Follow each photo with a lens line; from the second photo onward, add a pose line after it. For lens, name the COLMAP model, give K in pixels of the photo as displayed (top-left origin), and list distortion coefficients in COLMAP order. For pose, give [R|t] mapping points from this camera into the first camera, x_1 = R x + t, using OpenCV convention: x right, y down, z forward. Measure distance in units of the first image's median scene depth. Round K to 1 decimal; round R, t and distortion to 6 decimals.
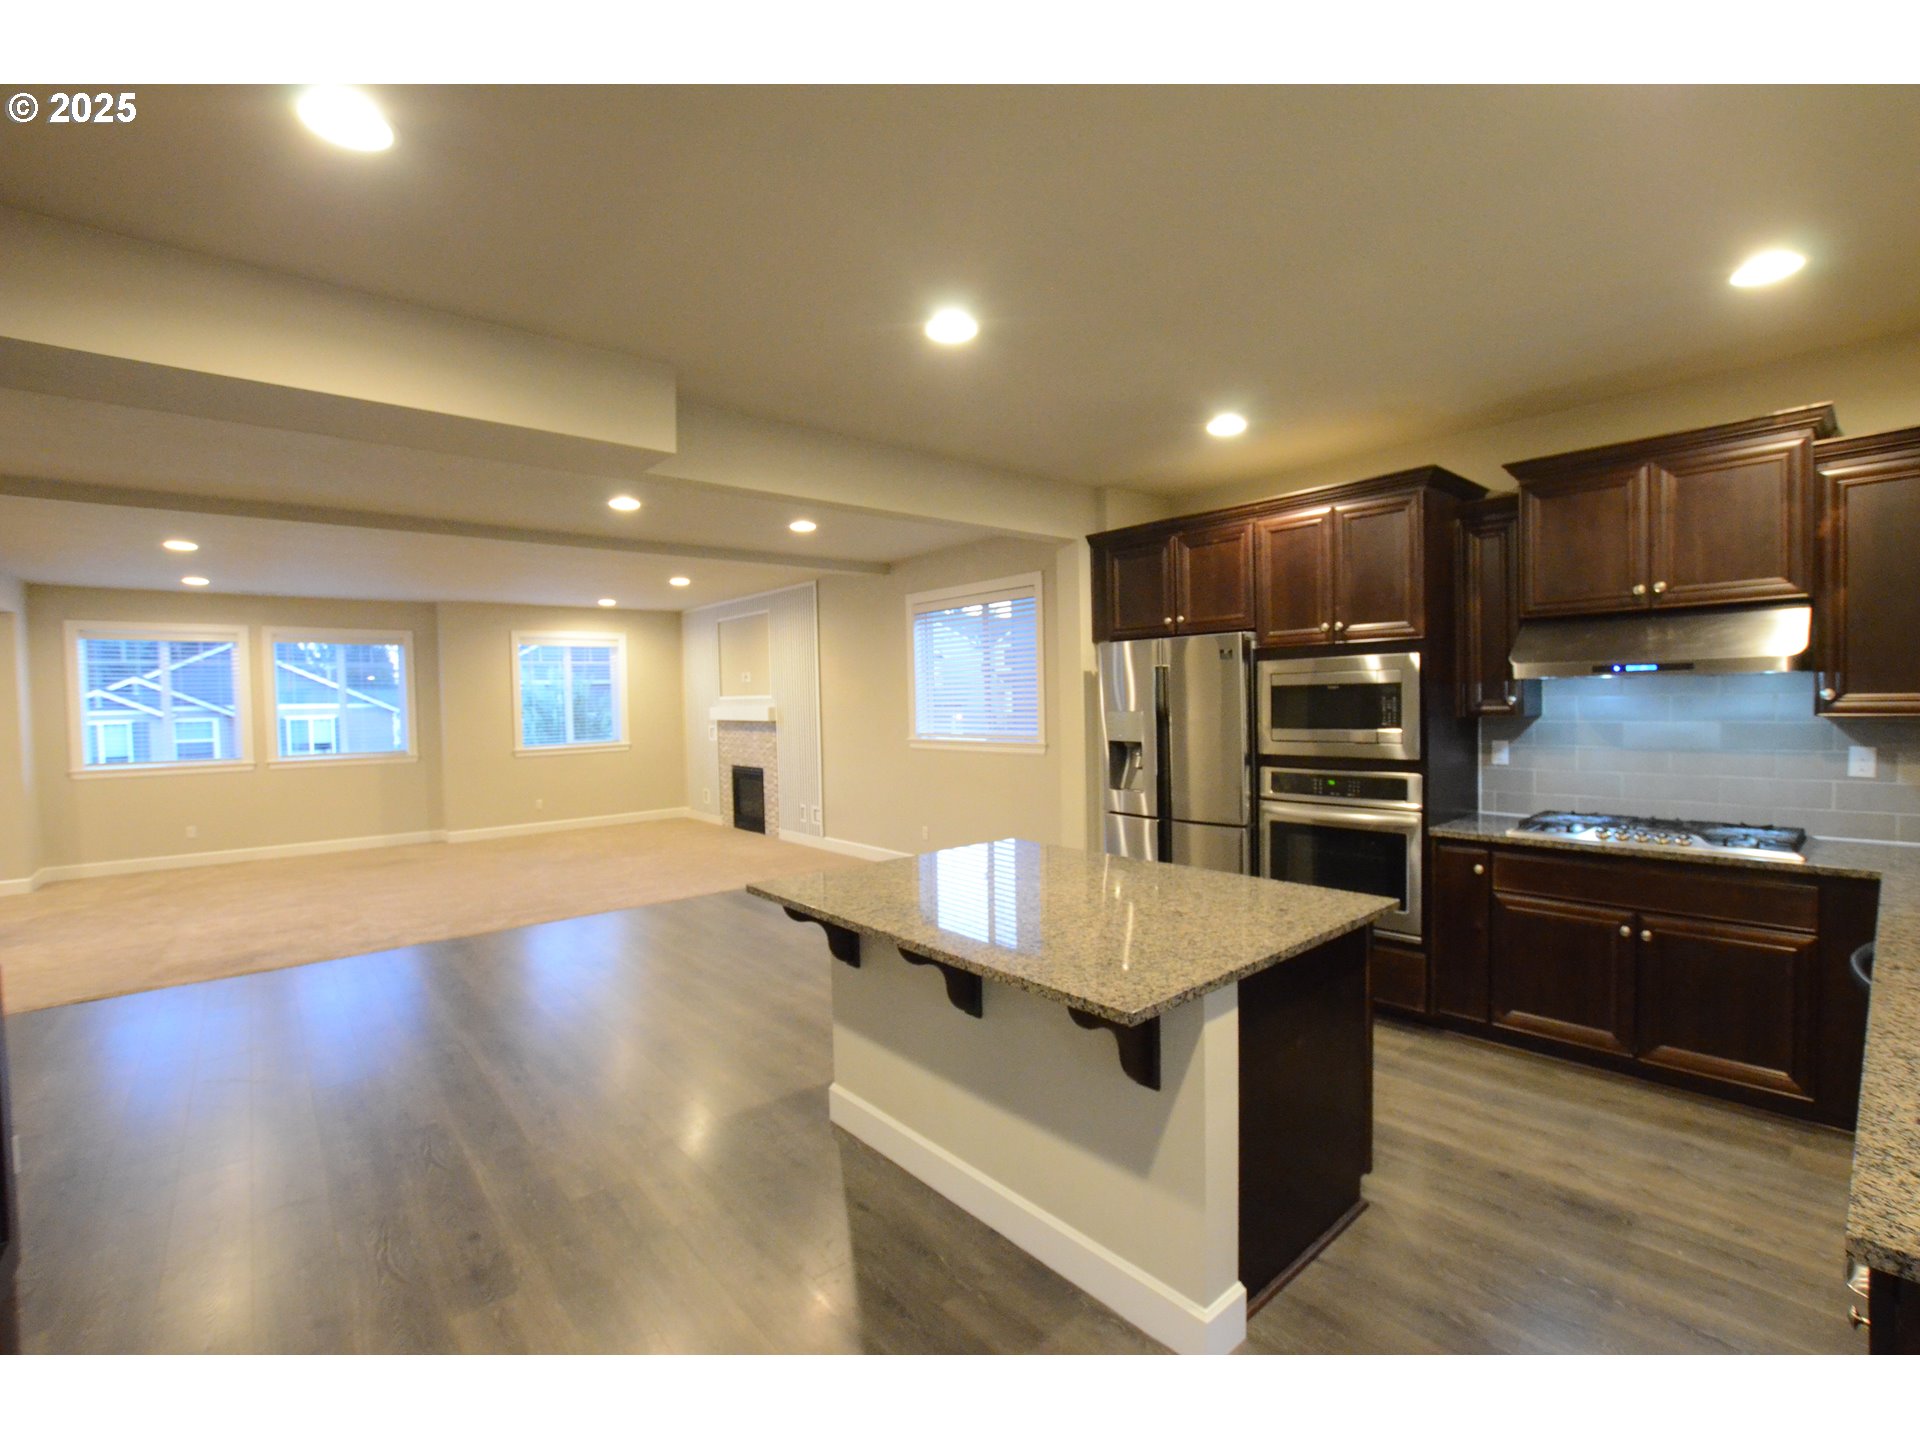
lens RADIAL K [[845.3, 0, 961.8], [0, 845.3, 724.4], [0, 0, 1]] dist [-0.036068, 0.006385]
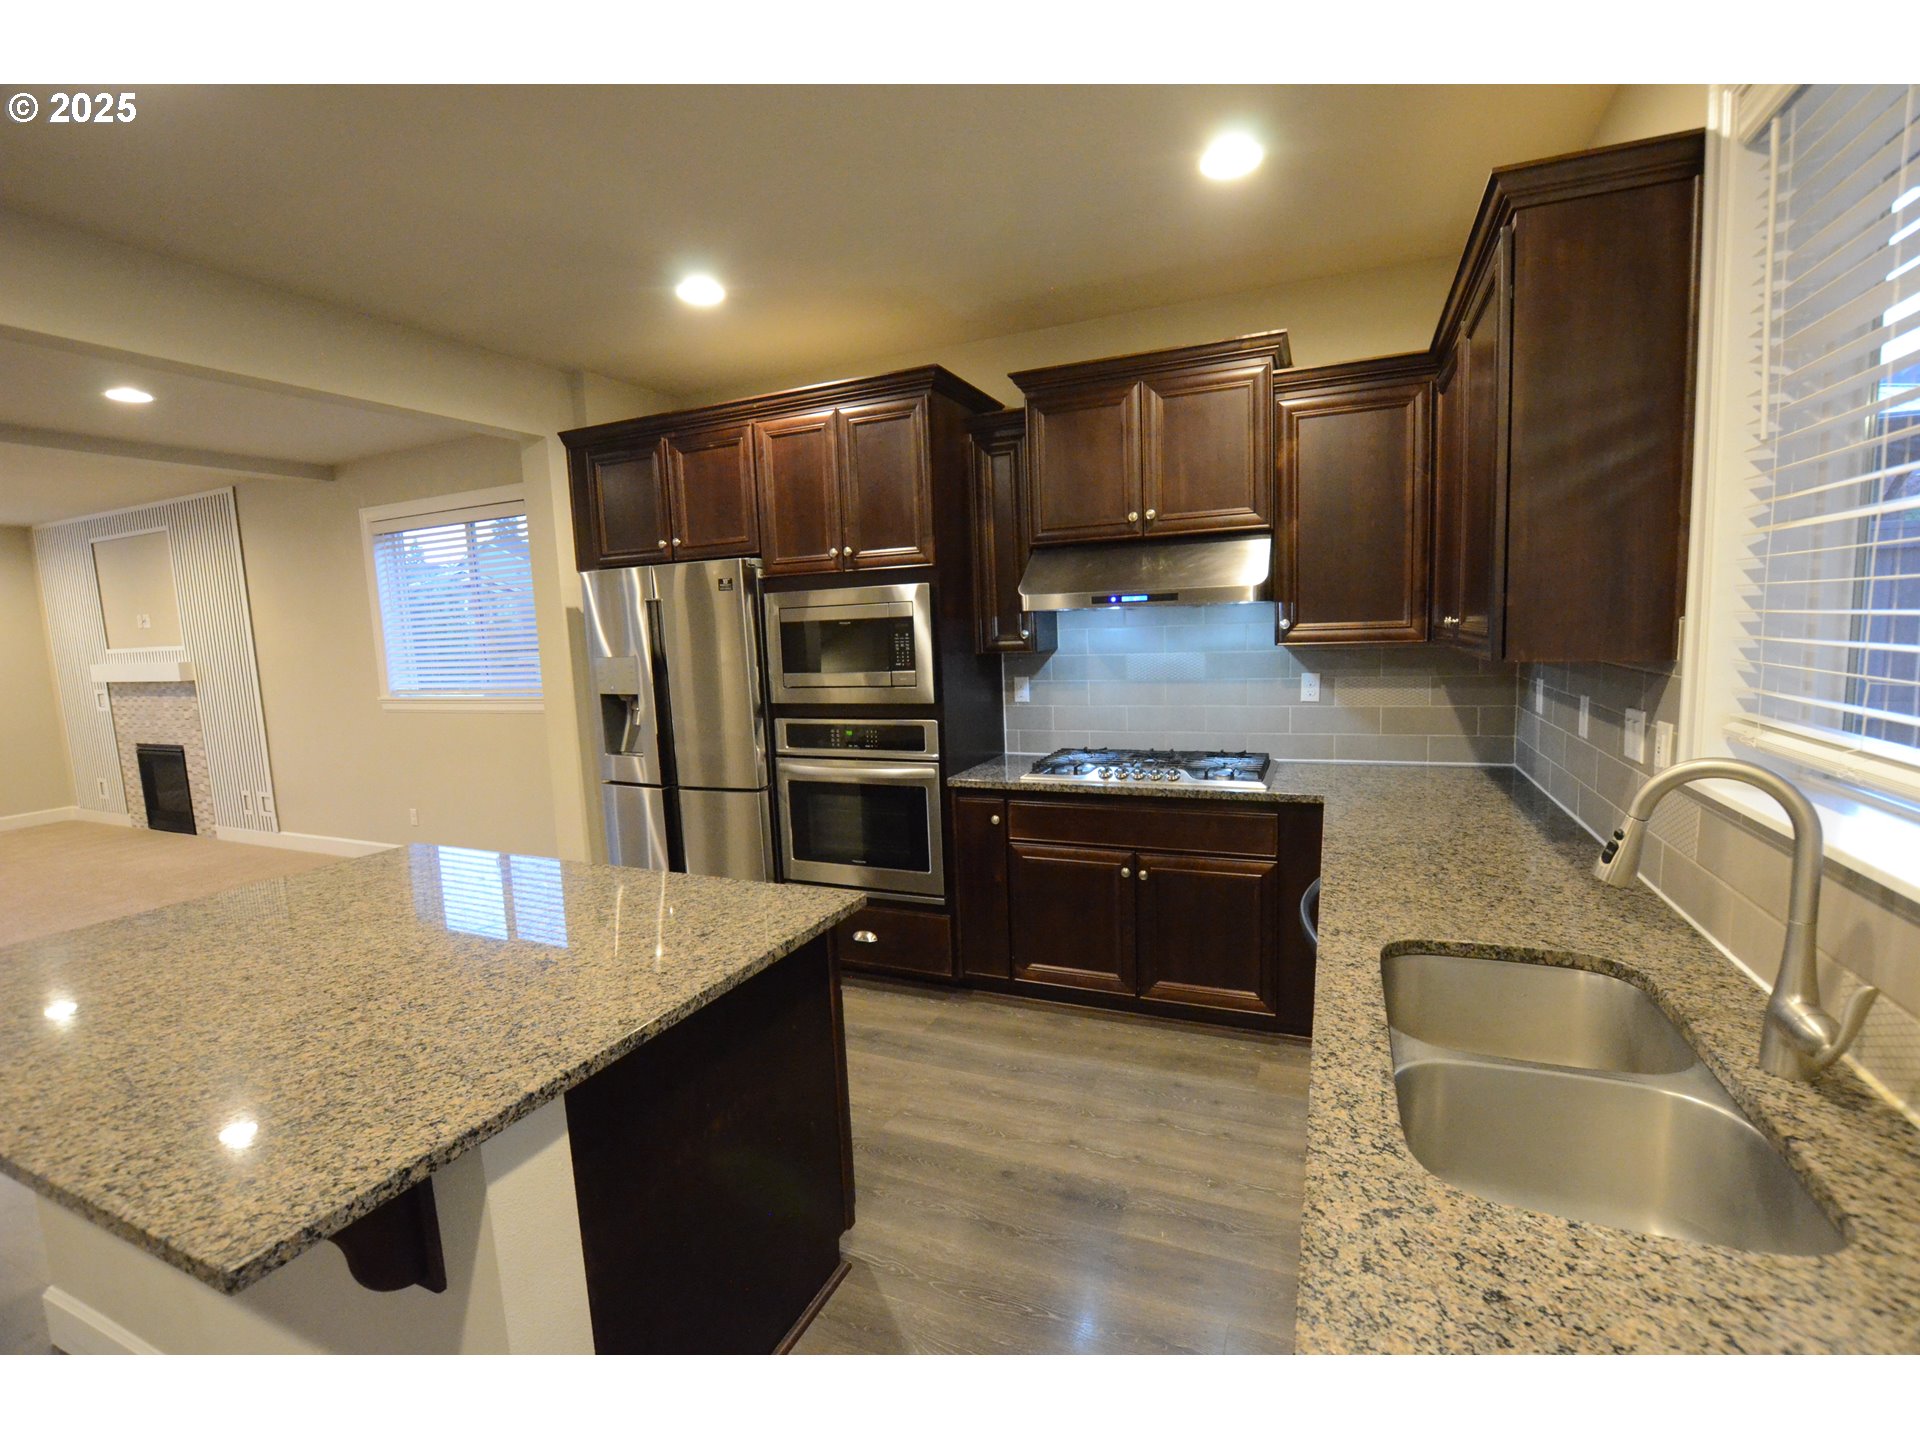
lens RADIAL K [[845.3, 0, 970.8], [0, 845.3, 724.7], [0, 0, 1]] dist [-0.036068, 0.006385]
pose [[0.899876, -0.064166, 0.431400, 0.194578], [0.031689, 0.996123, 0.082062, -0.008210], [-0.434993, -0.060175, 0.898421, 0.173949]]
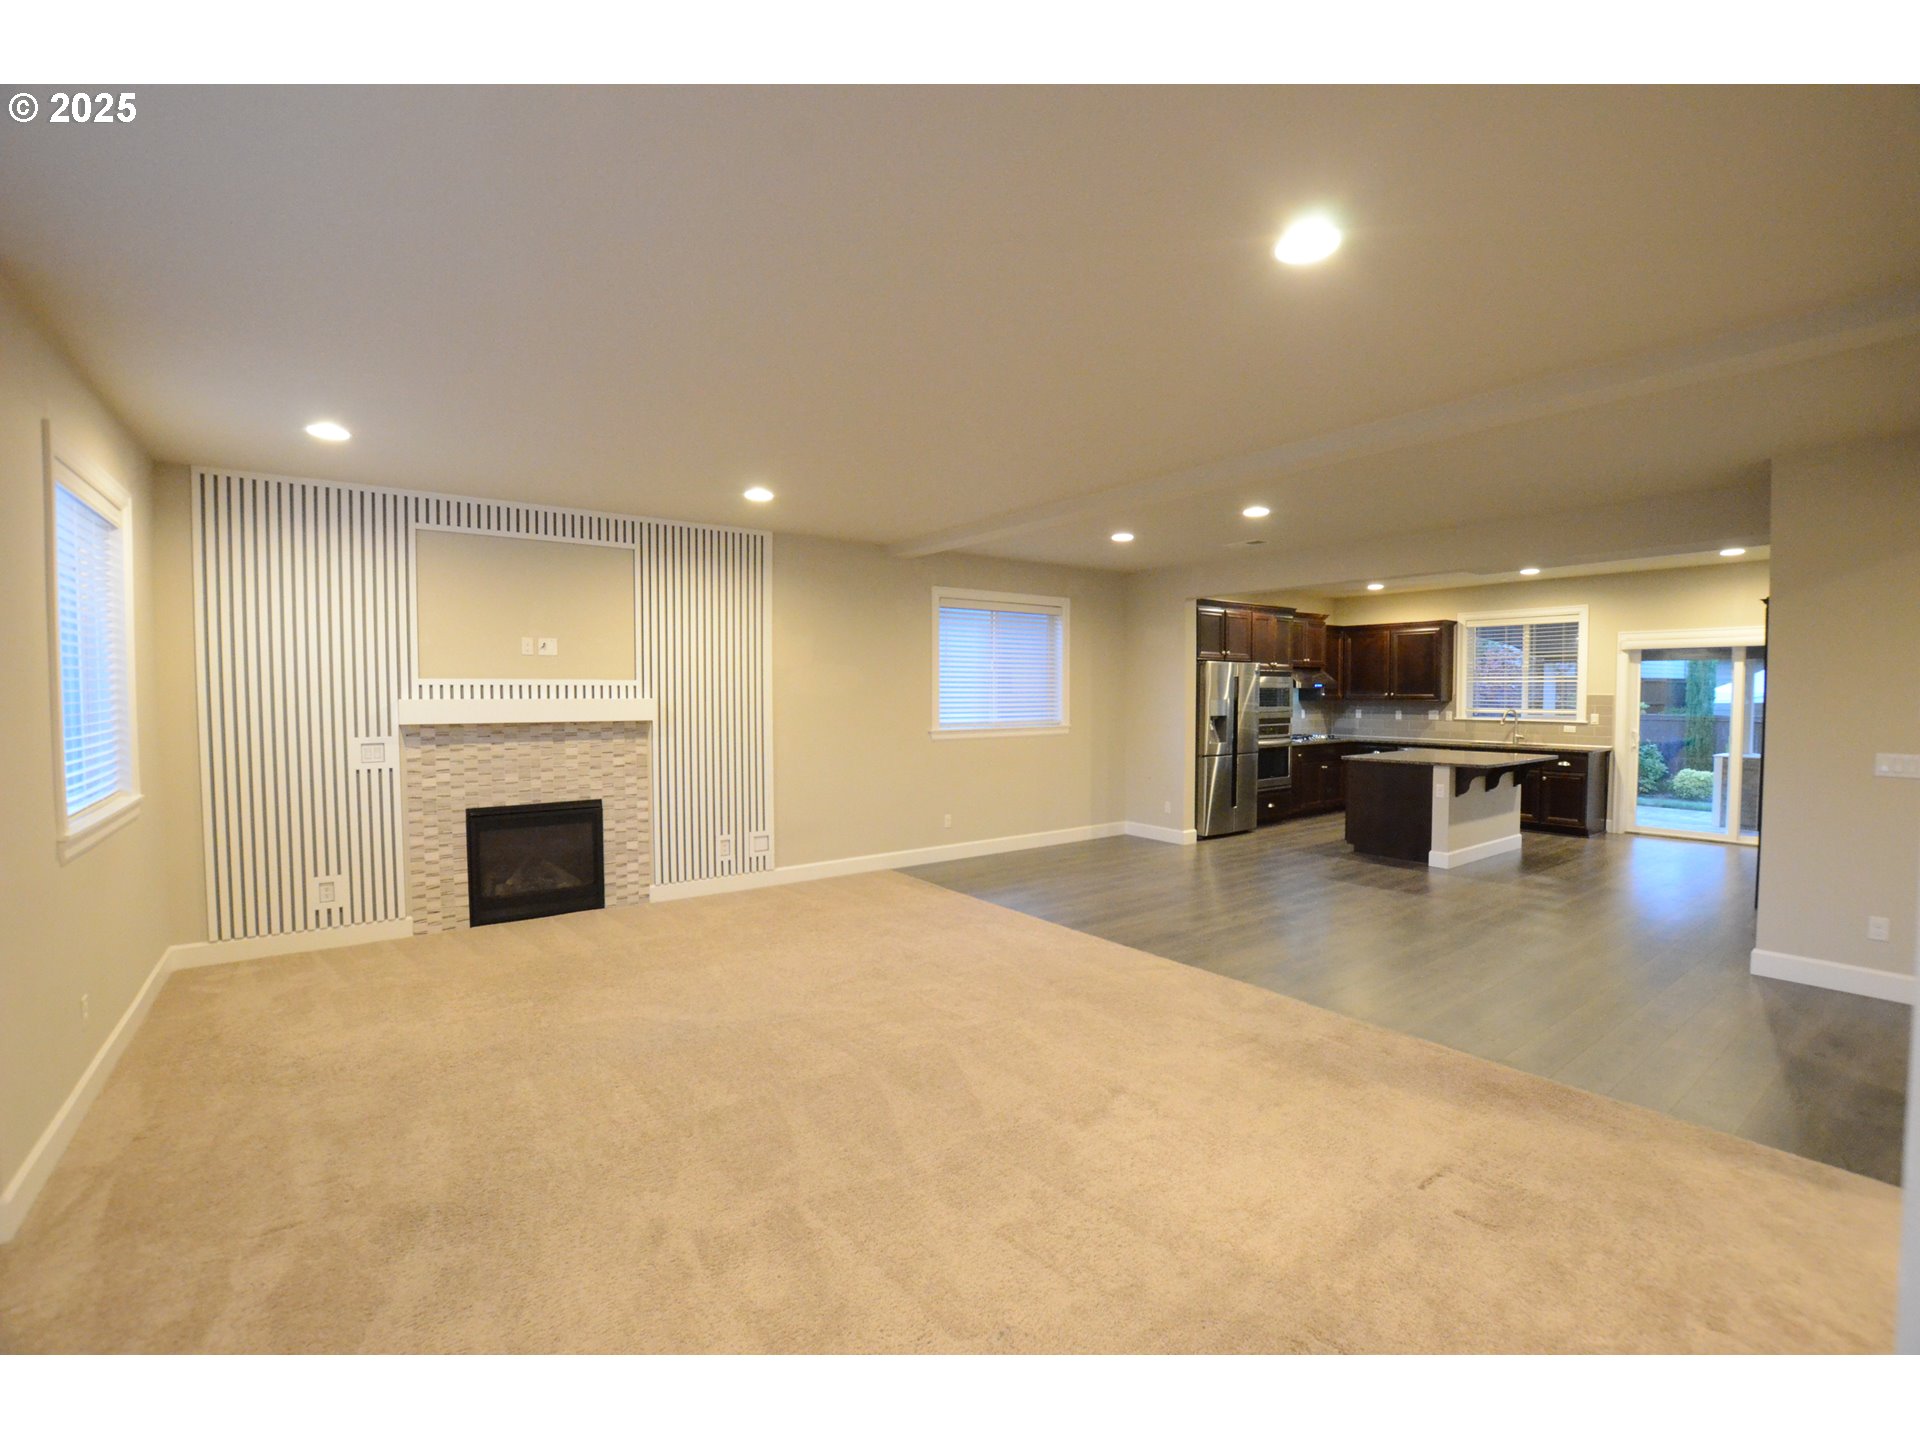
lens RADIAL K [[845.3, 0, 962.8], [0, 845.3, 727.8], [0, 0, 1]] dist [-0.036068, 0.006385]
pose [[0.076324, -0.018040, 0.996920, -2.185646], [0.033444, 0.999320, 0.015523, -0.000735], [-0.996522, 0.032157, 0.076875, 1.848654]]
